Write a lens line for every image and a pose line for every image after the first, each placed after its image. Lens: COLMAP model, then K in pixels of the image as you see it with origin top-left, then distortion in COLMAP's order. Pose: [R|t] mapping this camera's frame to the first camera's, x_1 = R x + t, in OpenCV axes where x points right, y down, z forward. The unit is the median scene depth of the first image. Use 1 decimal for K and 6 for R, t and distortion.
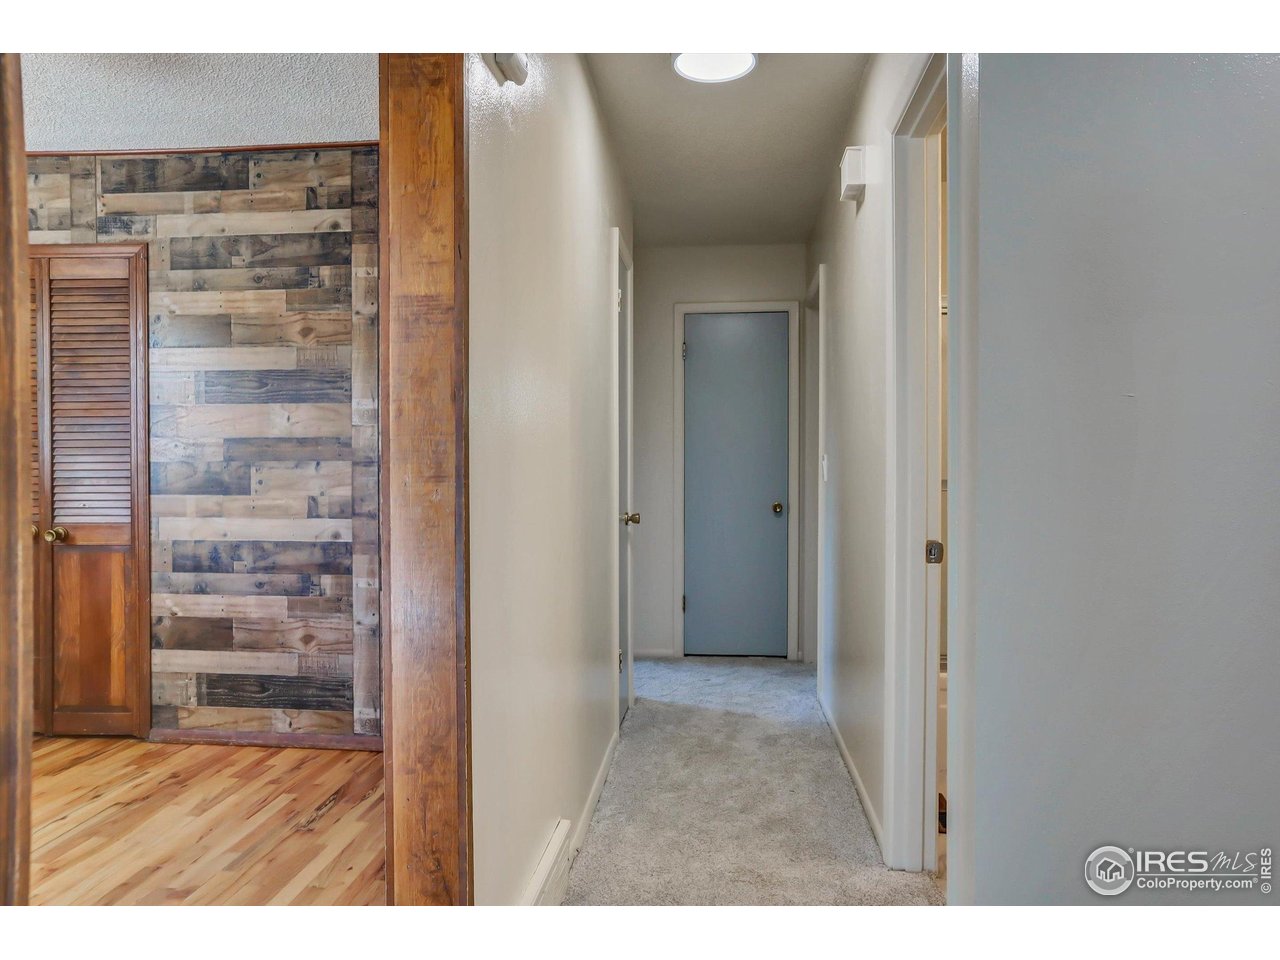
lens RADIAL K [[886.2, 0, 643.4], [0, 886.2, 479.8], [0, 0, 1]] dist [-0.050382, 0.073927]
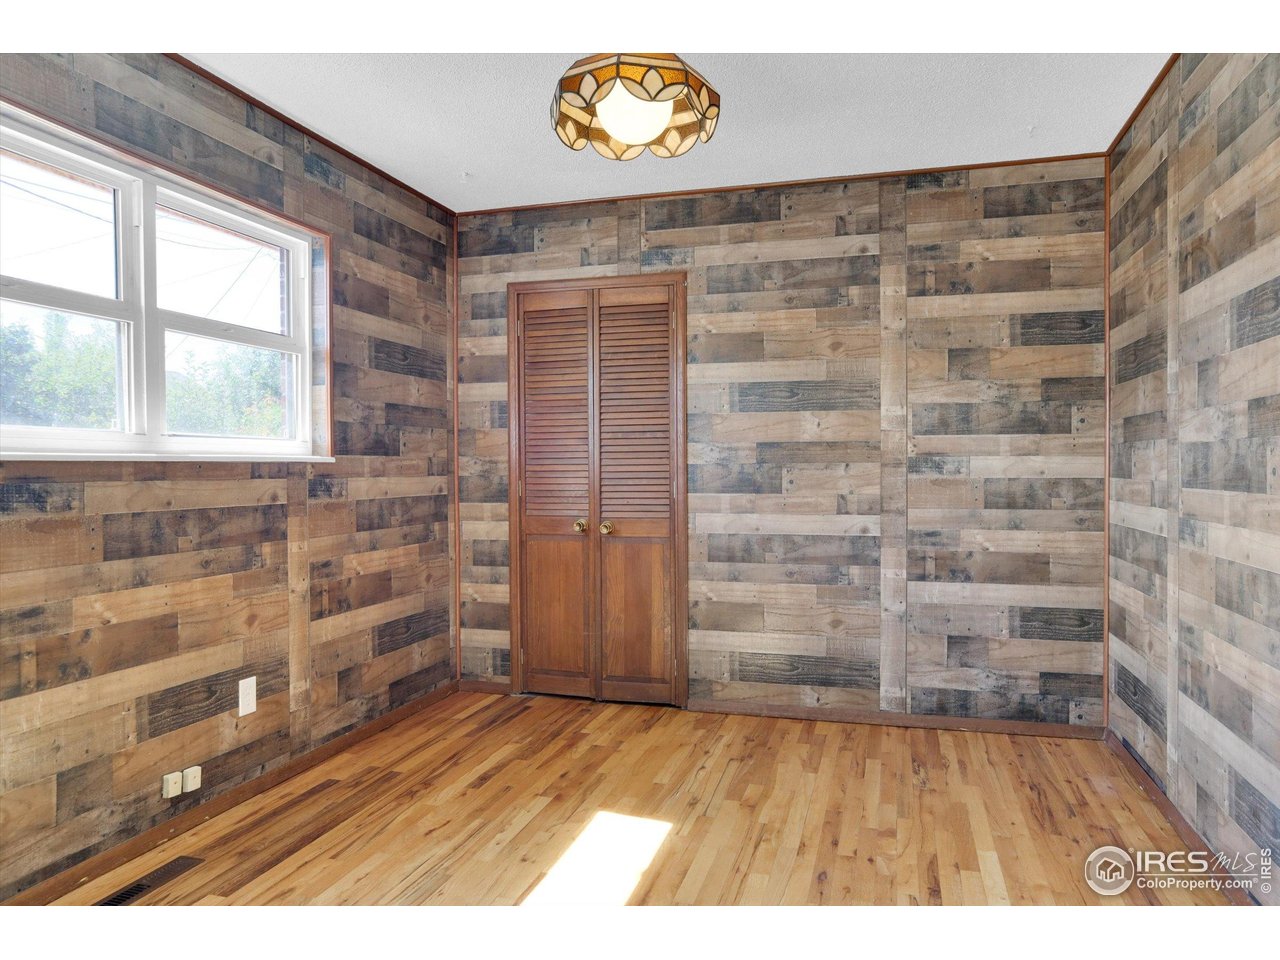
lens RADIAL K [[886.2, 0, 650.8], [0, 886.2, 478.9], [0, 0, 1]] dist [-0.050382, 0.073927]
pose [[0.983884, -0.001929, -0.178799, -0.408020], [0.001603, 0.999997, -0.001967, 0.000871], [0.178803, 0.001649, 0.983884, -0.134181]]
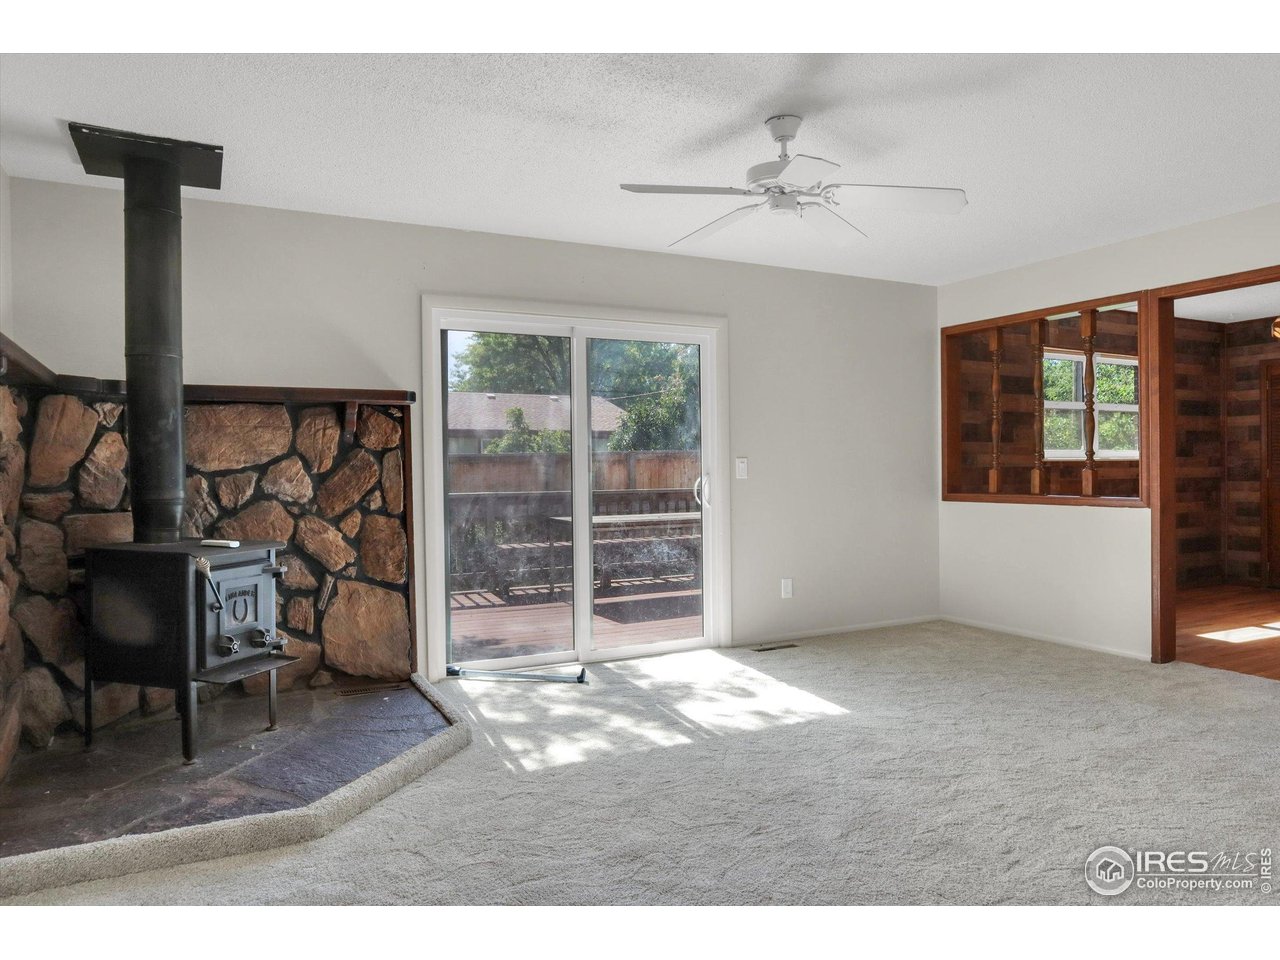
lens RADIAL K [[886.2, 0, 666.9], [0, 886.2, 478.9], [0, 0, 1]] dist [-0.050382, 0.073927]
pose [[0.583889, 0.004208, -0.811823, 0.104799], [-0.002764, 0.999991, 0.003196, 0.022315], [0.811829, 0.000377, 0.583895, -1.469540]]
